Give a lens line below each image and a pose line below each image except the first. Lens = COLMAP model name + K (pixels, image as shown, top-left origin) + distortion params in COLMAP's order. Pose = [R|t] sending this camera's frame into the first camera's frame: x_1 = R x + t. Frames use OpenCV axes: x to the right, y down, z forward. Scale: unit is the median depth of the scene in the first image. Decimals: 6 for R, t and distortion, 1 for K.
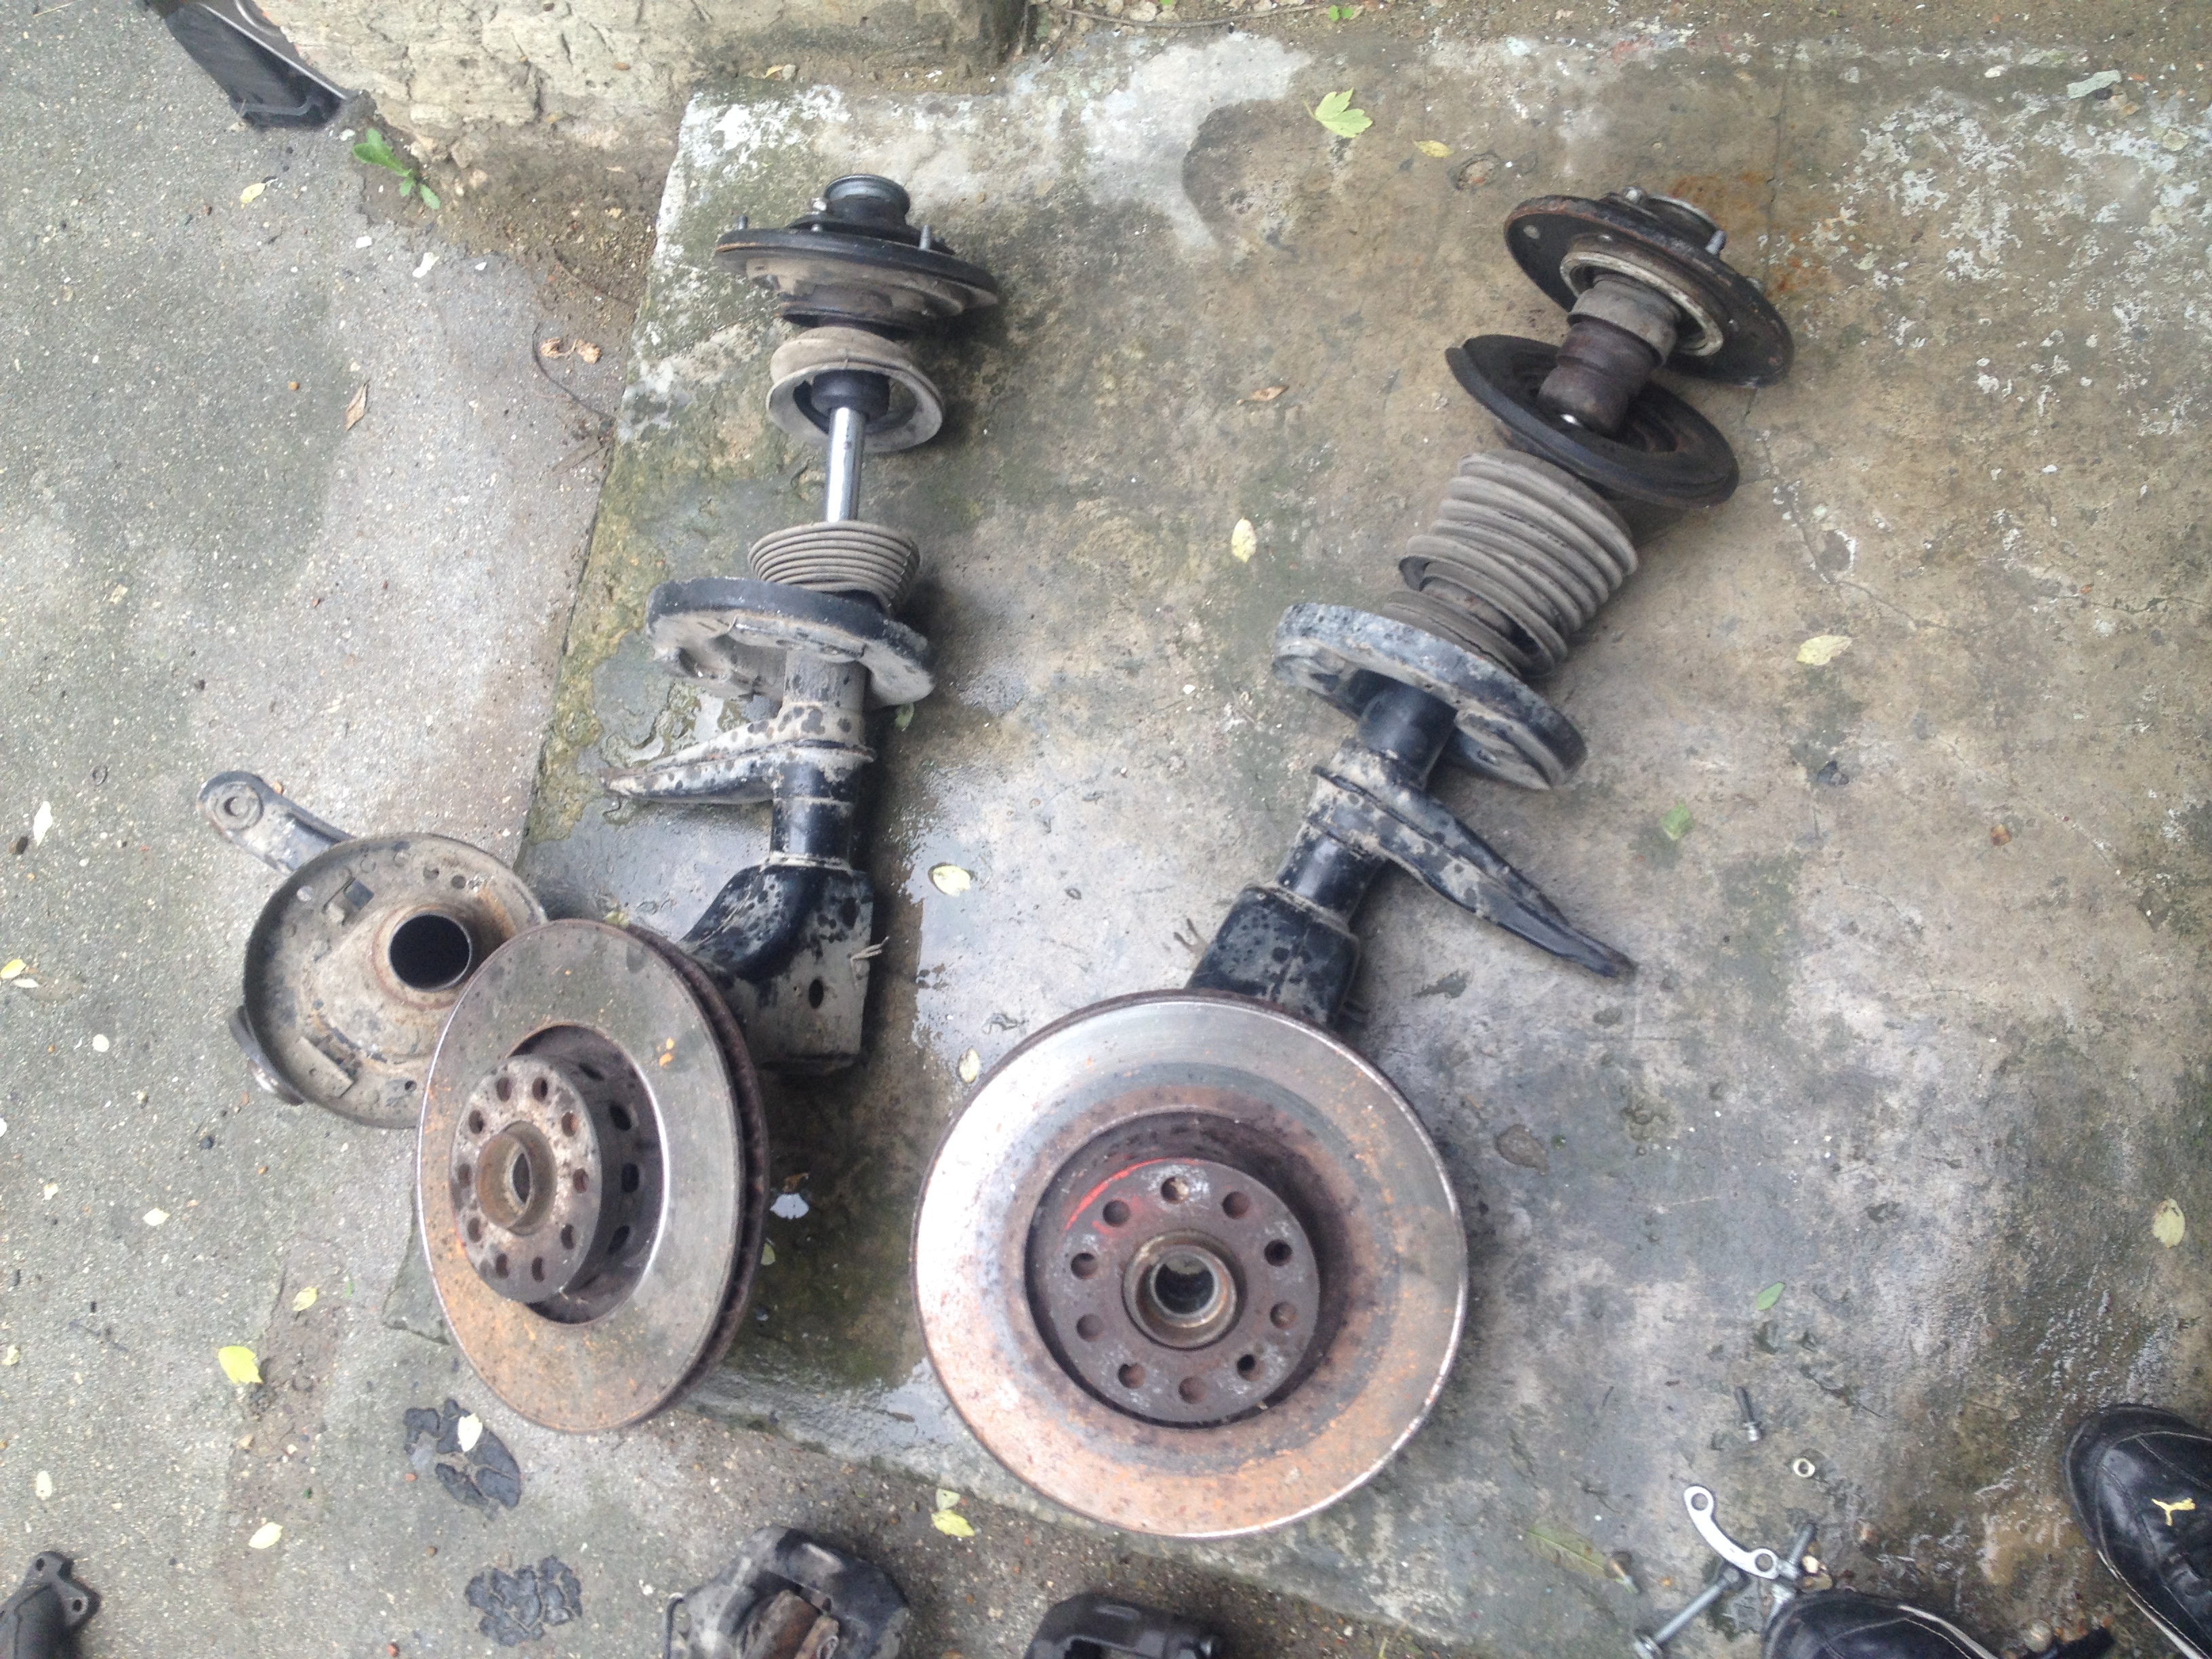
lens RADIAL K [[2113.6, 0, 1107.6], [0, 2113.6, 753.1], [0, 0, 1]] dist [0.159200, -0.360578]
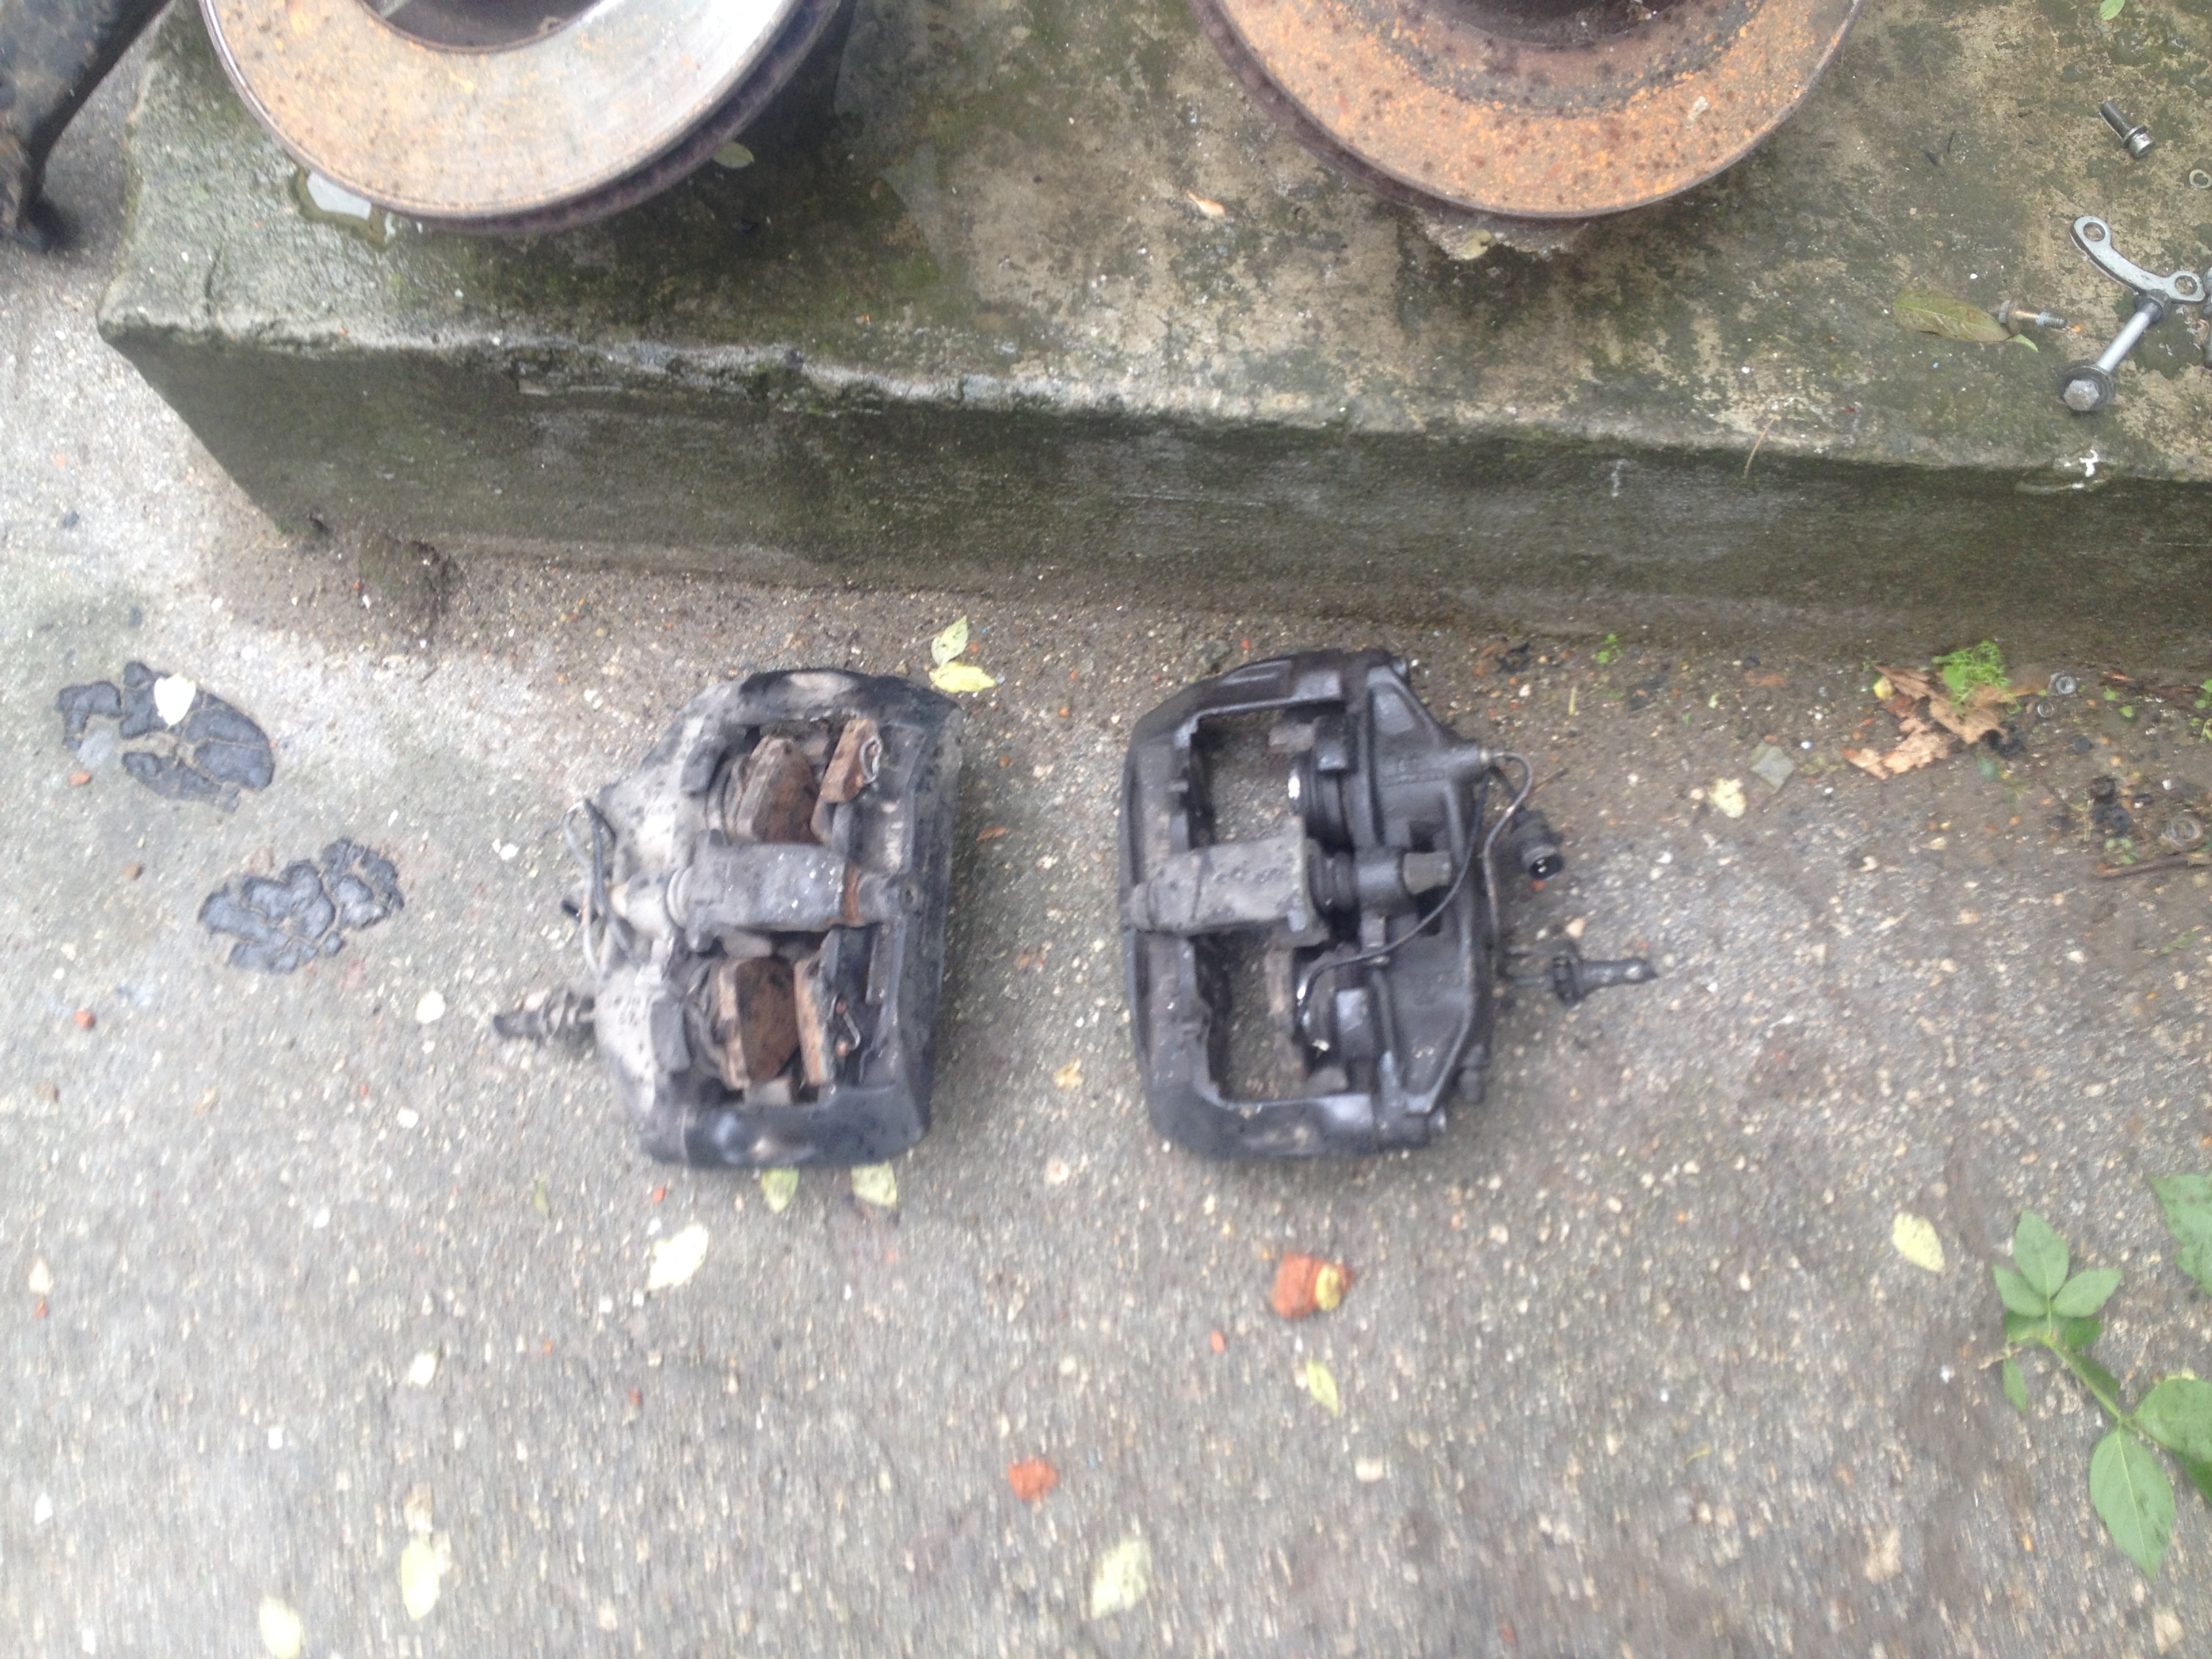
lens RADIAL K [[2113.6, 0, 1107.6], [0, 2113.6, 753.1], [0, 0, 1]] dist [0.159200, -0.360578]
pose [[0.945730, -0.082217, 0.314381, -0.253860], [0.100953, 0.993928, -0.043758, 0.422494], [-0.308875, 0.073121, 0.948288, 0.308132]]
